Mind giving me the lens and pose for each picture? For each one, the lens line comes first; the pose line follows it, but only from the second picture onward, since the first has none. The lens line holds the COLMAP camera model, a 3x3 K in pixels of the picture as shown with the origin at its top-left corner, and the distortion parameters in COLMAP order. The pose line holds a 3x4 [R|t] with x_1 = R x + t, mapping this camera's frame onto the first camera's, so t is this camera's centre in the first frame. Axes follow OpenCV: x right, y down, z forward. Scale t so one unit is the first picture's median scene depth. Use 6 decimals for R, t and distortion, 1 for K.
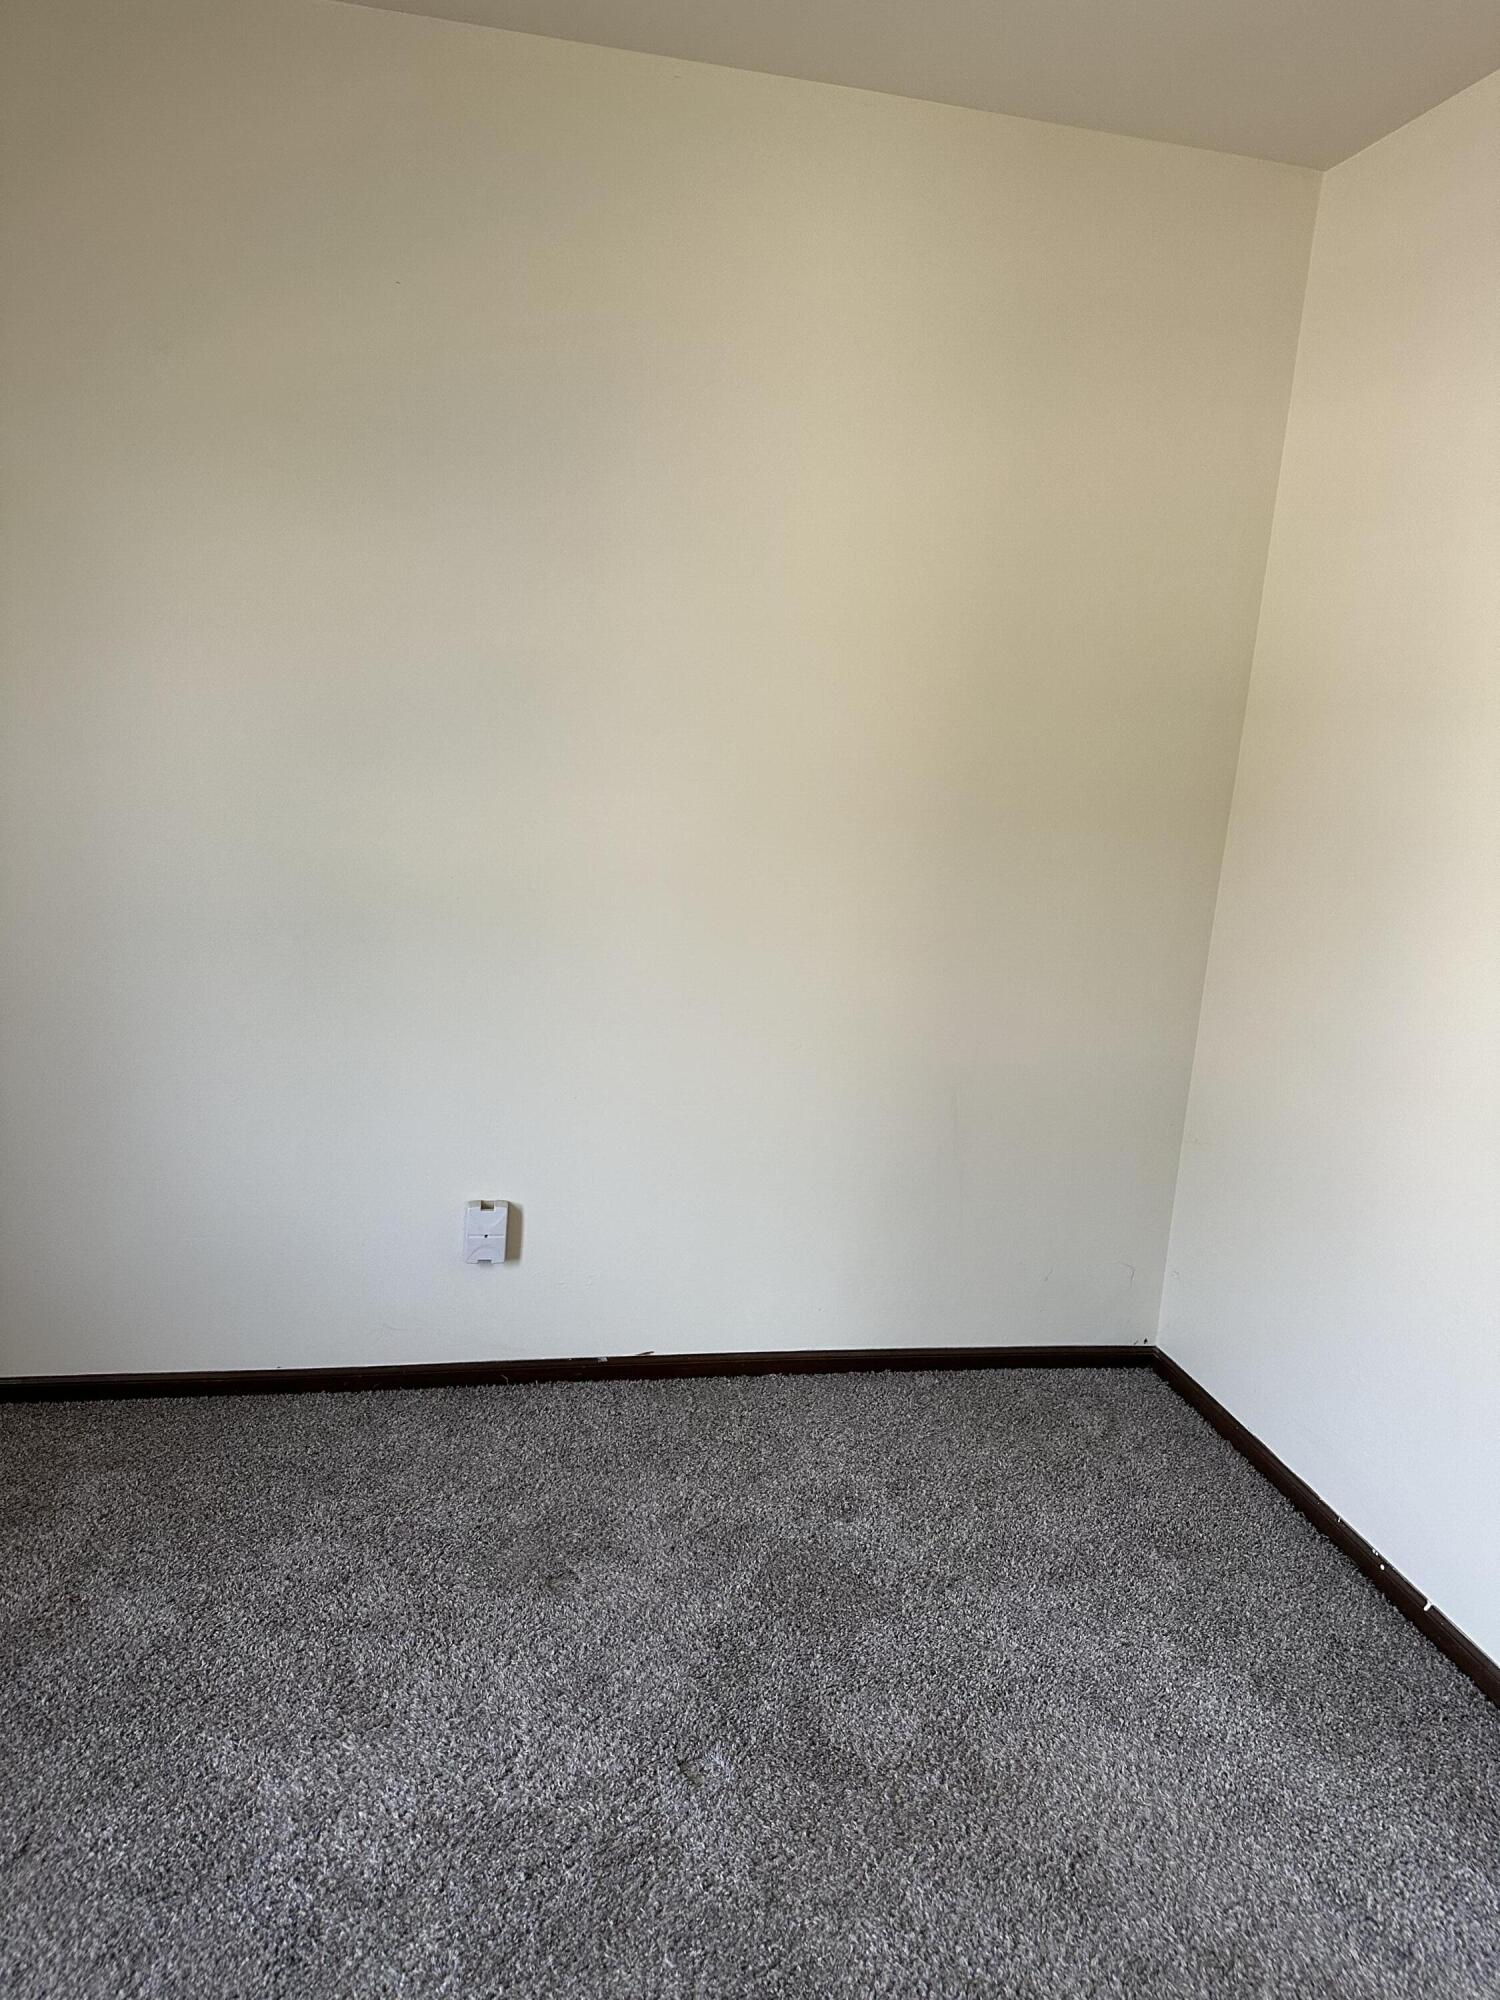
lens RADIAL K [[1414.9, 0, 747.4], [0, 1414.9, 994.1], [0, 0, 1]] dist [0.063328, -0.098178]
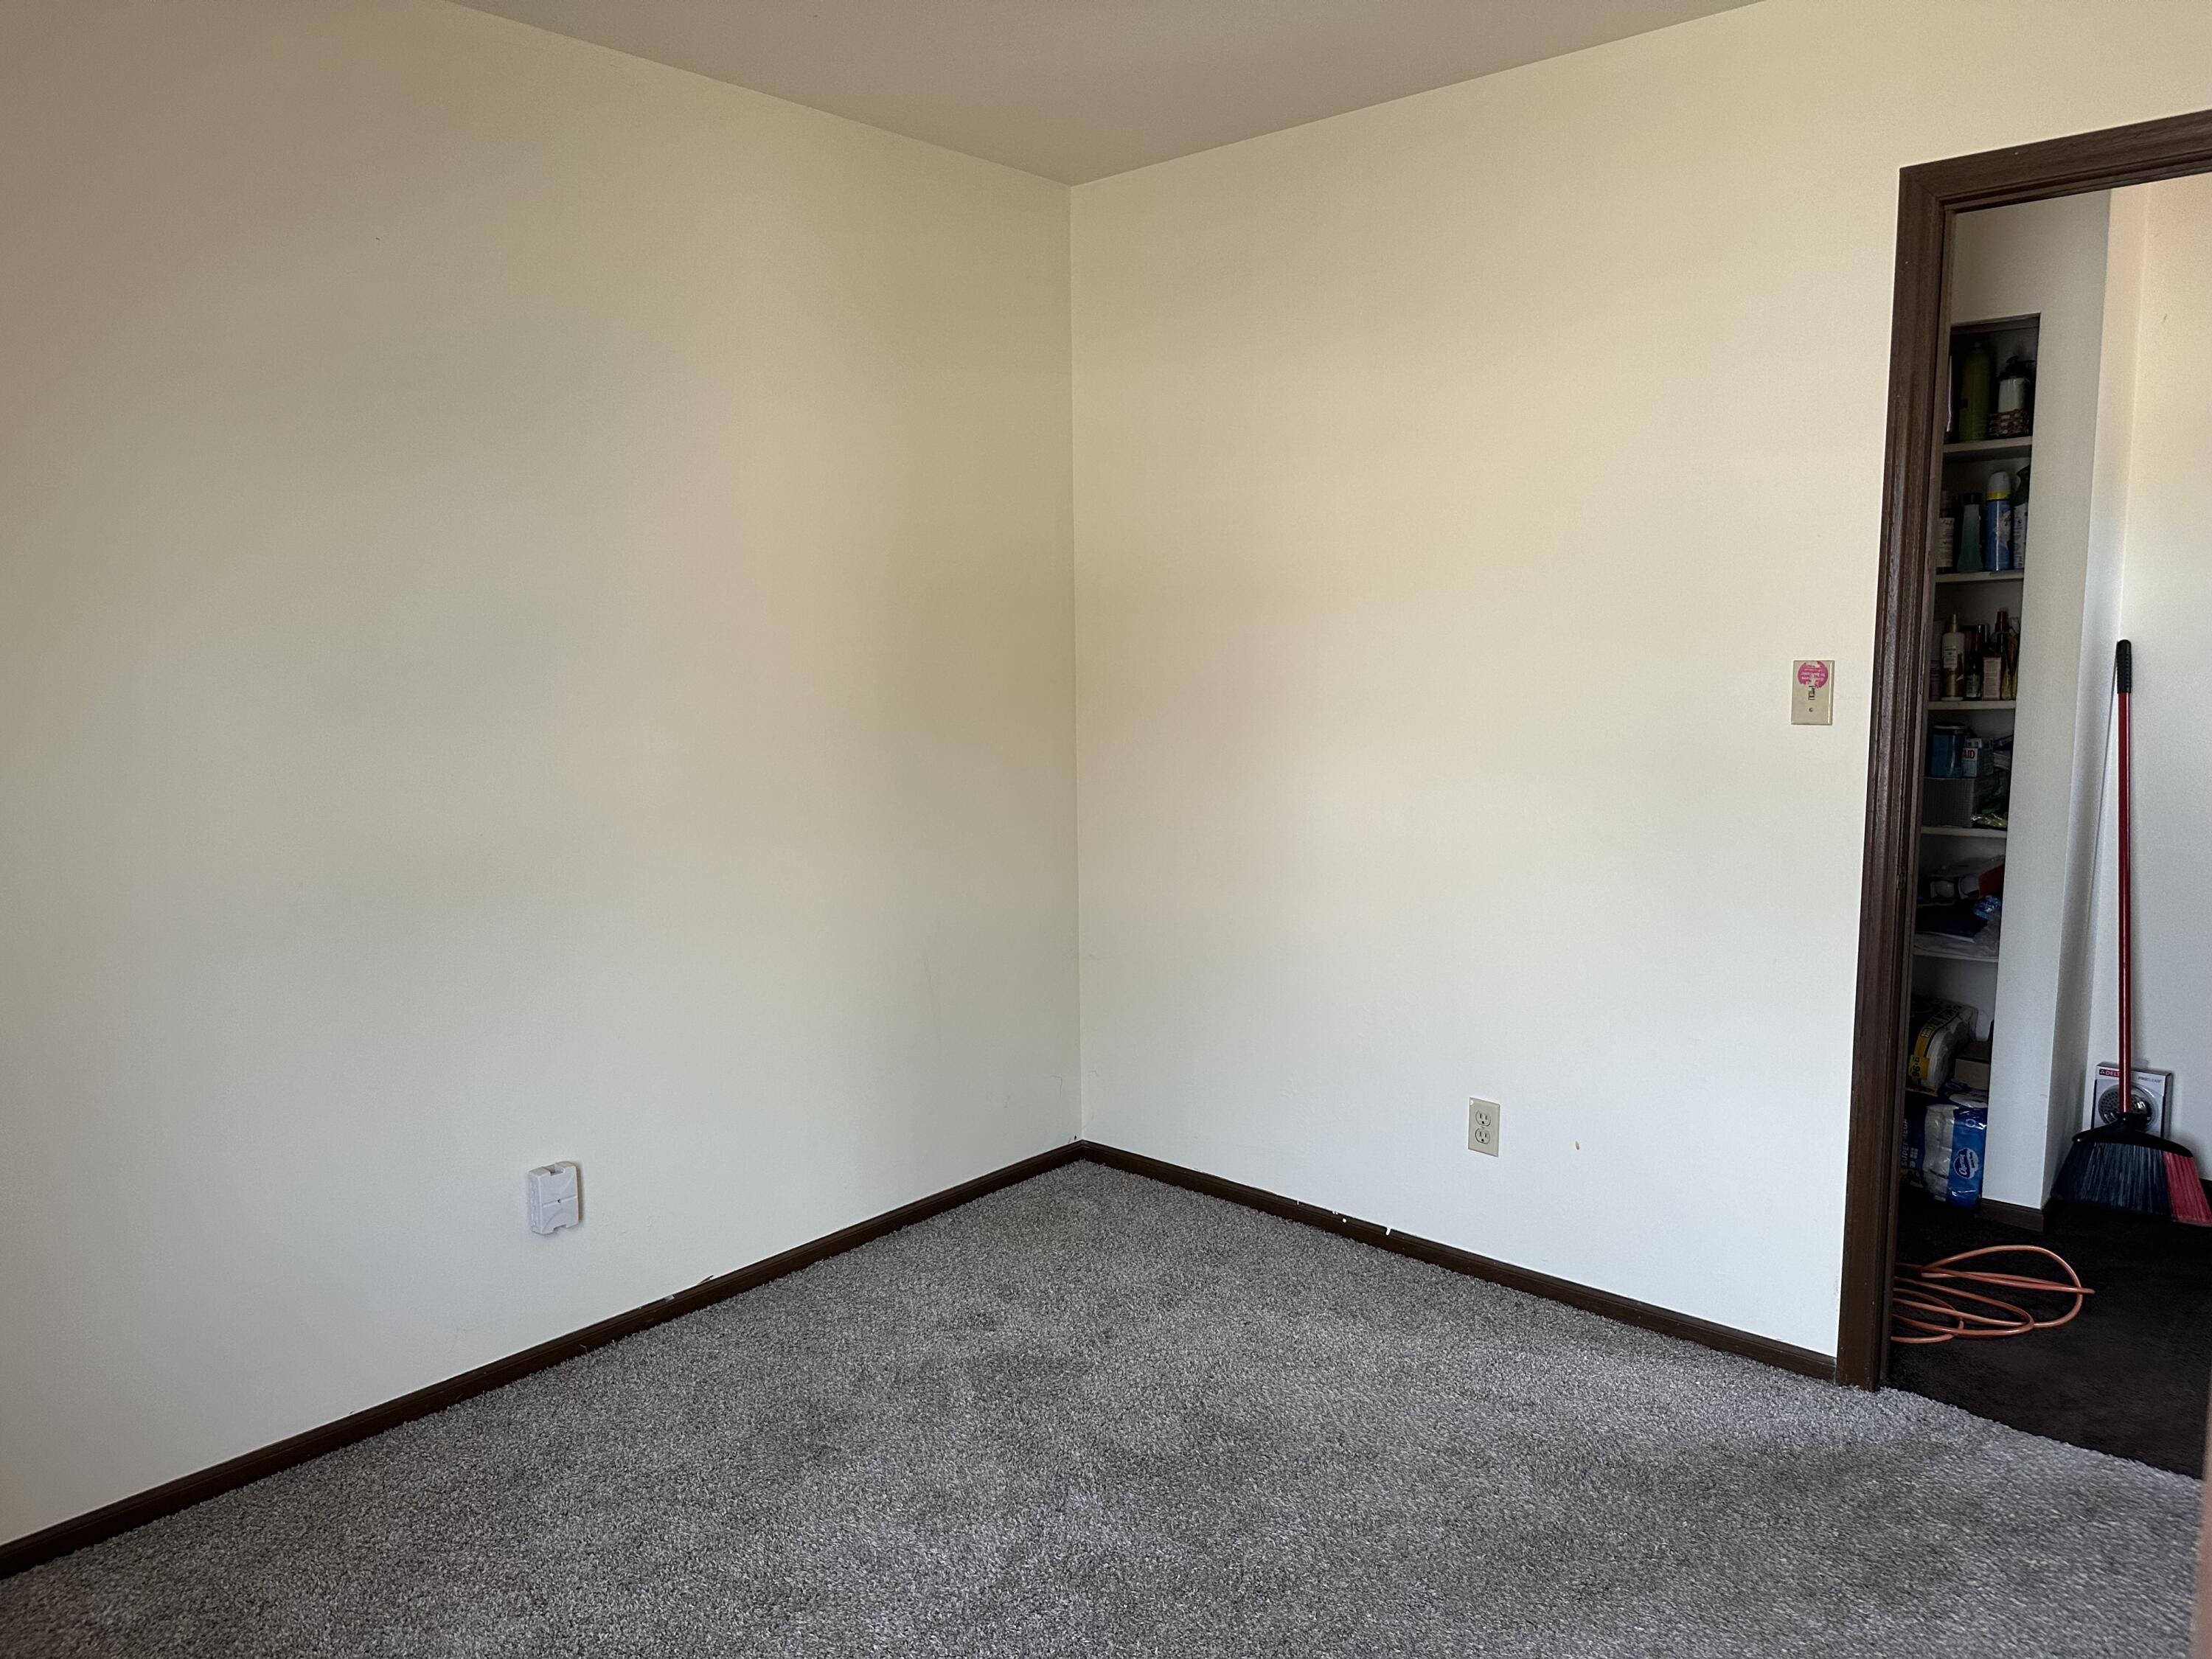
lens RADIAL K [[1564.9, 0, 1068.2], [0, 1564.9, 839.0], [0, 0, 1]] dist [0.063328, -0.098178]
pose [[0.807175, -0.162920, 0.567385, -0.499046], [0.189974, 0.981720, 0.011632, -0.018598], [-0.558908, 0.098399, 0.823371, -0.104014]]
